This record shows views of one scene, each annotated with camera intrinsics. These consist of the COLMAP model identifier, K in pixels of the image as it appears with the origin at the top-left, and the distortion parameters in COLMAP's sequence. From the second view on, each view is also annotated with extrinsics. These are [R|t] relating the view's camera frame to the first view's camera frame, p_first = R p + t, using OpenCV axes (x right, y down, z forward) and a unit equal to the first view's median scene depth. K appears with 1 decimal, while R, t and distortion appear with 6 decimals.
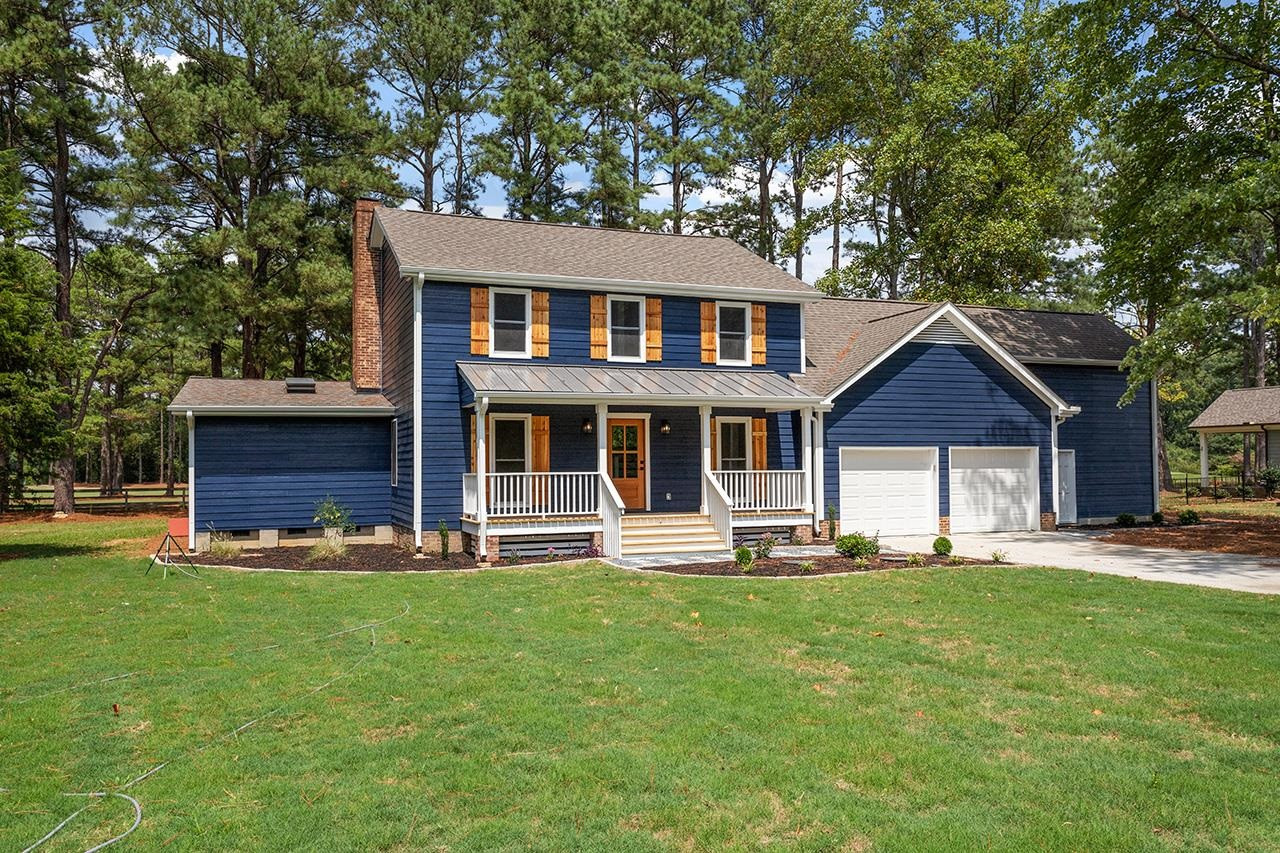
lens RADIAL K [[780.2, 0, 640.0], [0, 780.2, 426.5], [0, 0, 1]] dist [0.021953, 0.000787]
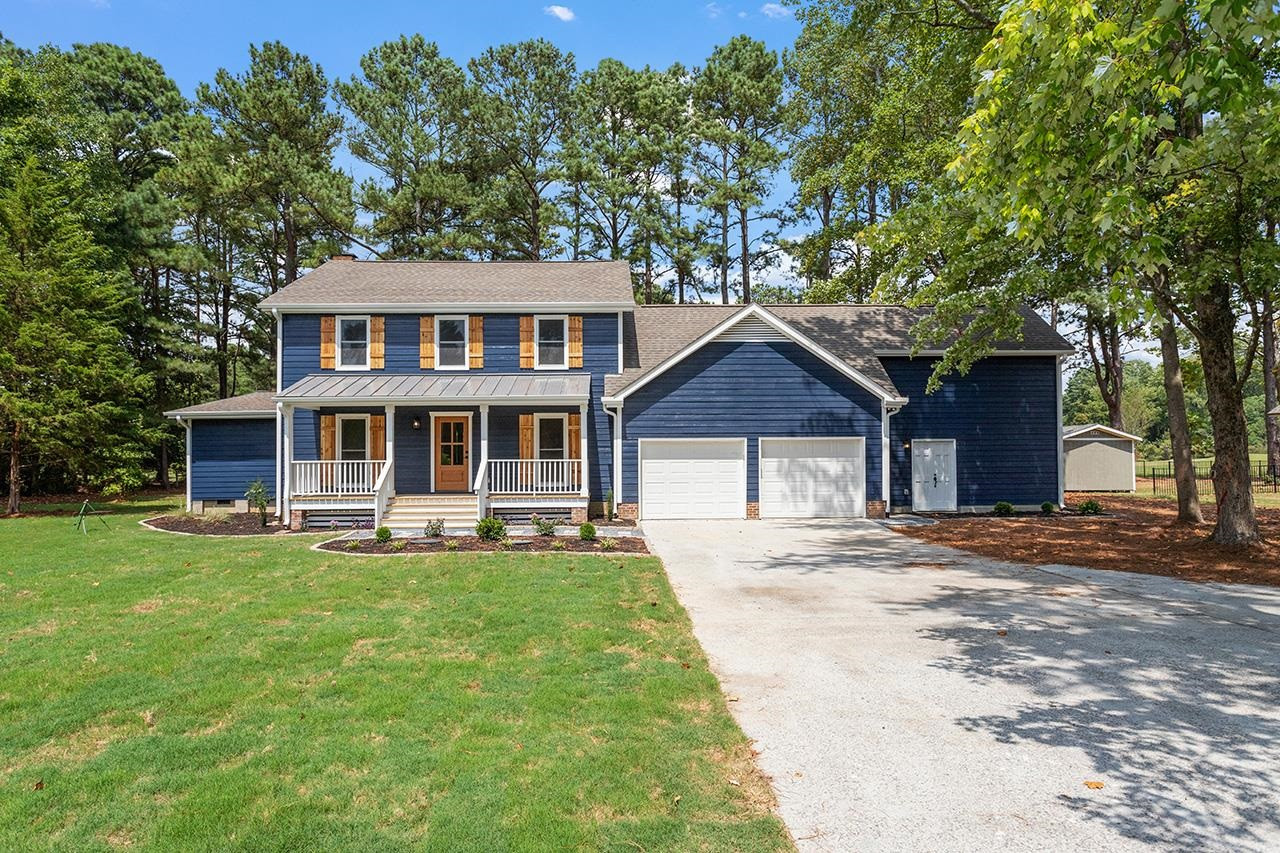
lens RADIAL K [[611.7, 0, 636.7], [0, 611.7, 429.1], [0, 0, 1]] dist [0.000585, 0.000814]
pose [[0.957278, -0.009912, -0.289001, 0.480896], [0.013044, 0.999875, 0.008915, 0.004522], [0.288876, -0.012304, 0.957287, 0.150264]]
